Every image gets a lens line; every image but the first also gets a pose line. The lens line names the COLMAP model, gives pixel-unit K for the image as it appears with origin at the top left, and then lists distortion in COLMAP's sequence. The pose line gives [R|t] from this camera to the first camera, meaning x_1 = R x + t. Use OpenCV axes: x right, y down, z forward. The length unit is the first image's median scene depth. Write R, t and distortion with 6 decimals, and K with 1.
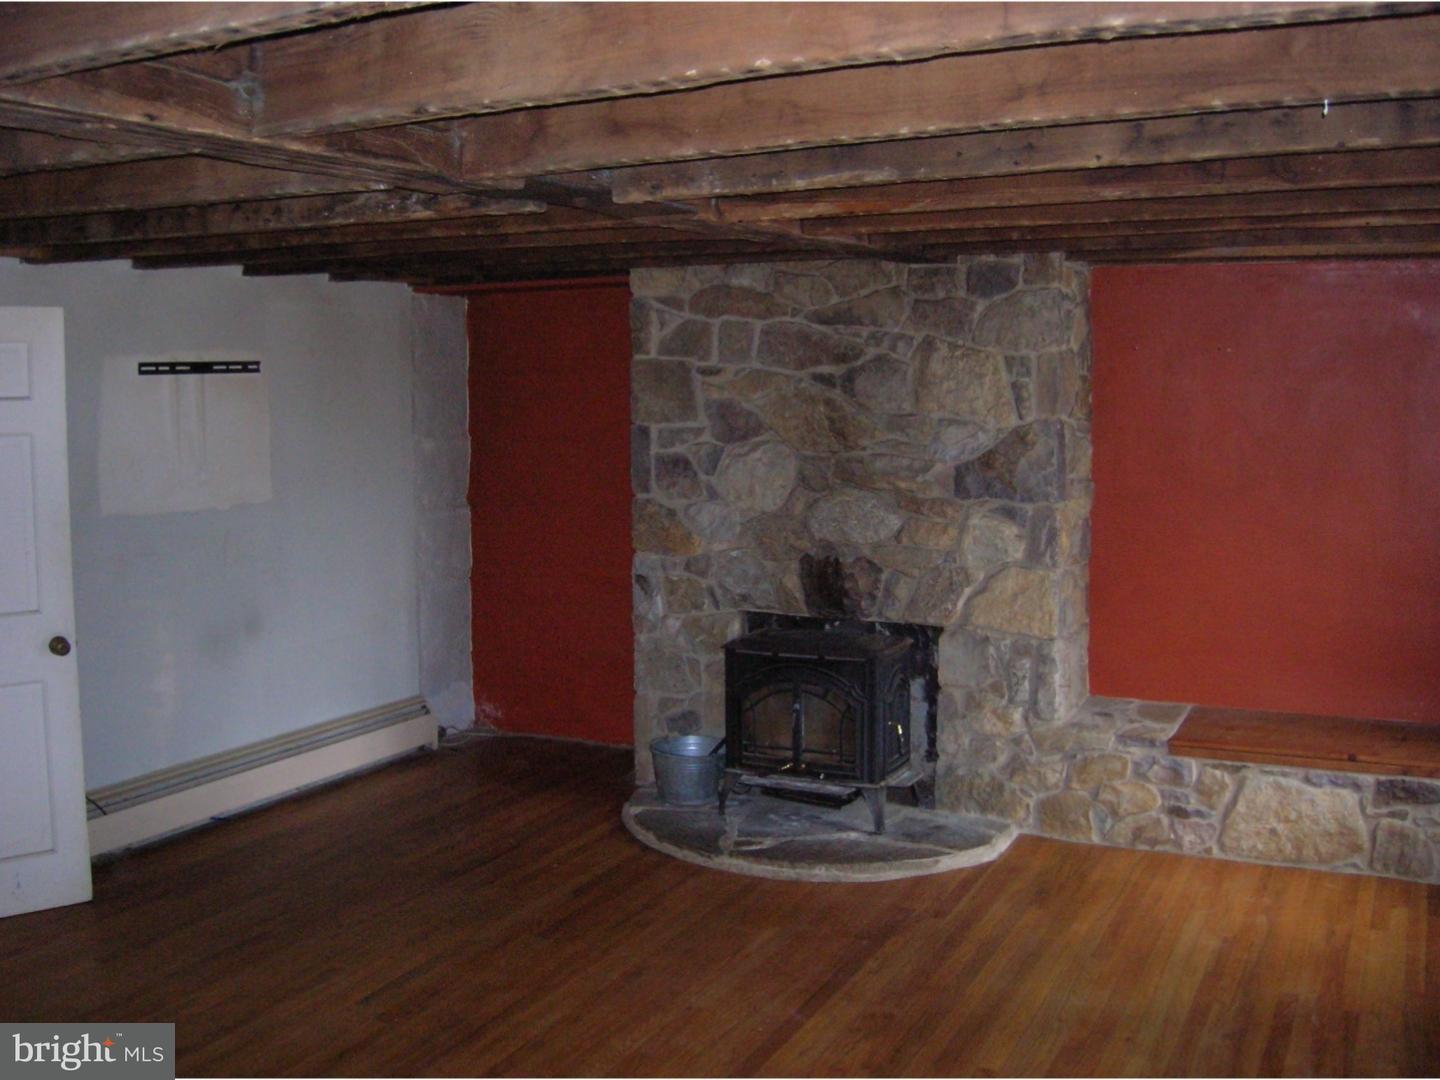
lens RADIAL K [[1462.2, 0, 723.0], [0, 1462.2, 541.2], [0, 0, 1]] dist [-0.151039, 0.000000]
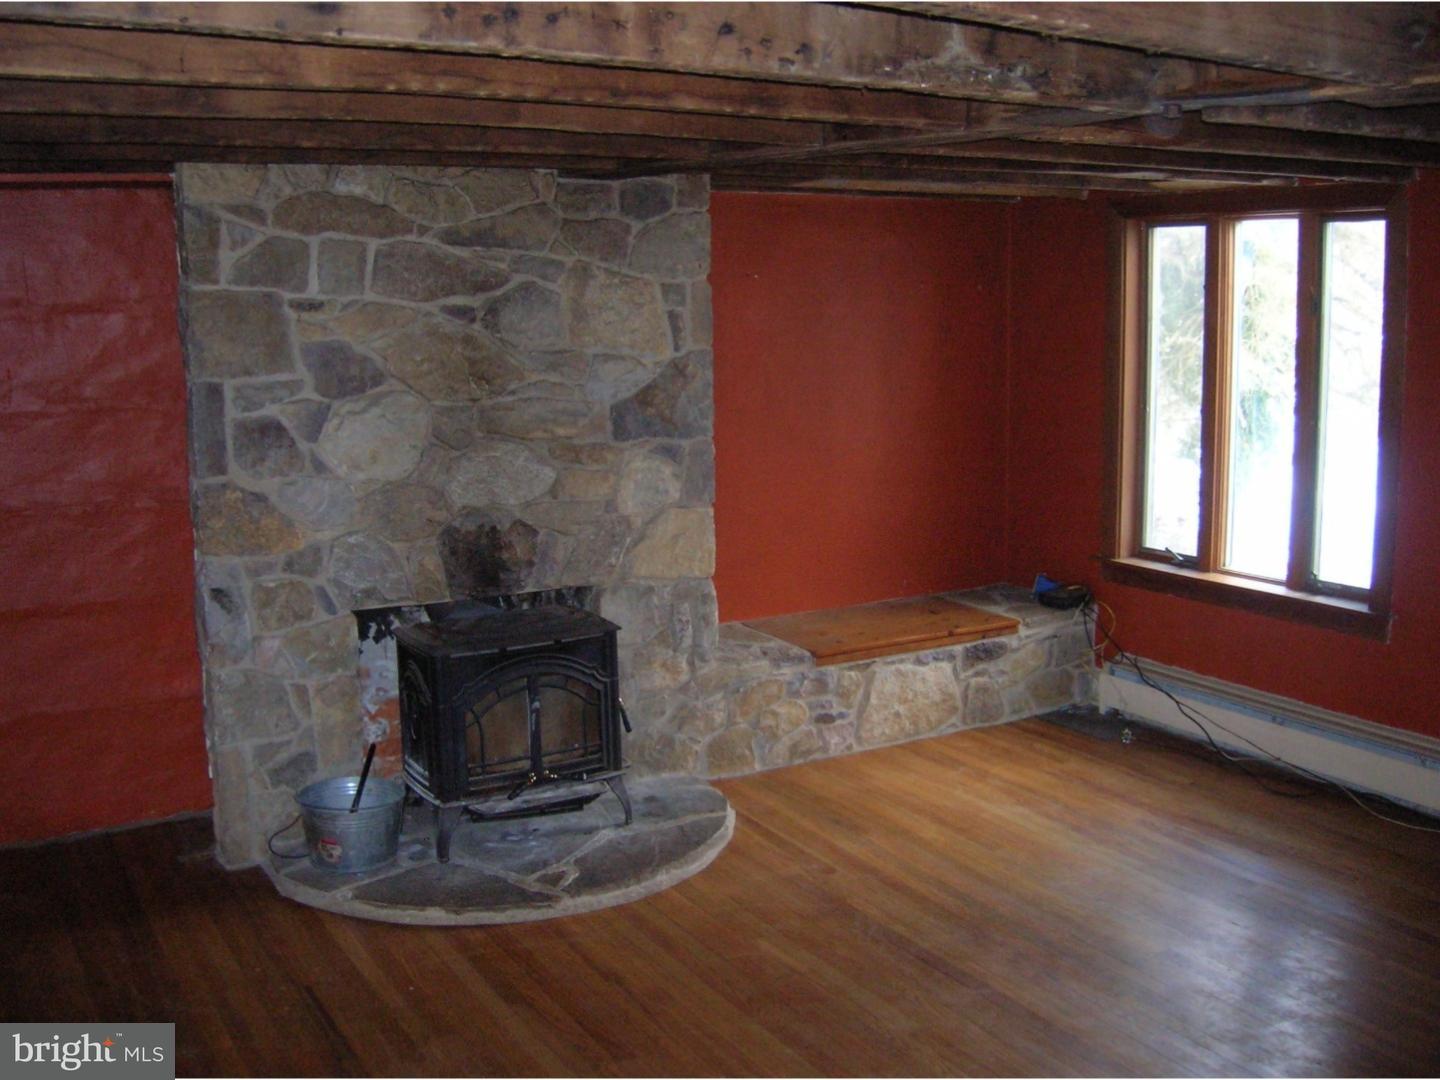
lens RADIAL K [[1462.2, 0, 720.9], [0, 1462.2, 537.9], [0, 0, 1]] dist [-0.151039, 0.000000]
pose [[0.556164, -0.138303, 0.819484, -0.556071], [0.097029, 0.990118, 0.101249, -0.055521], [-0.825389, 0.023203, 0.564088, 0.434604]]
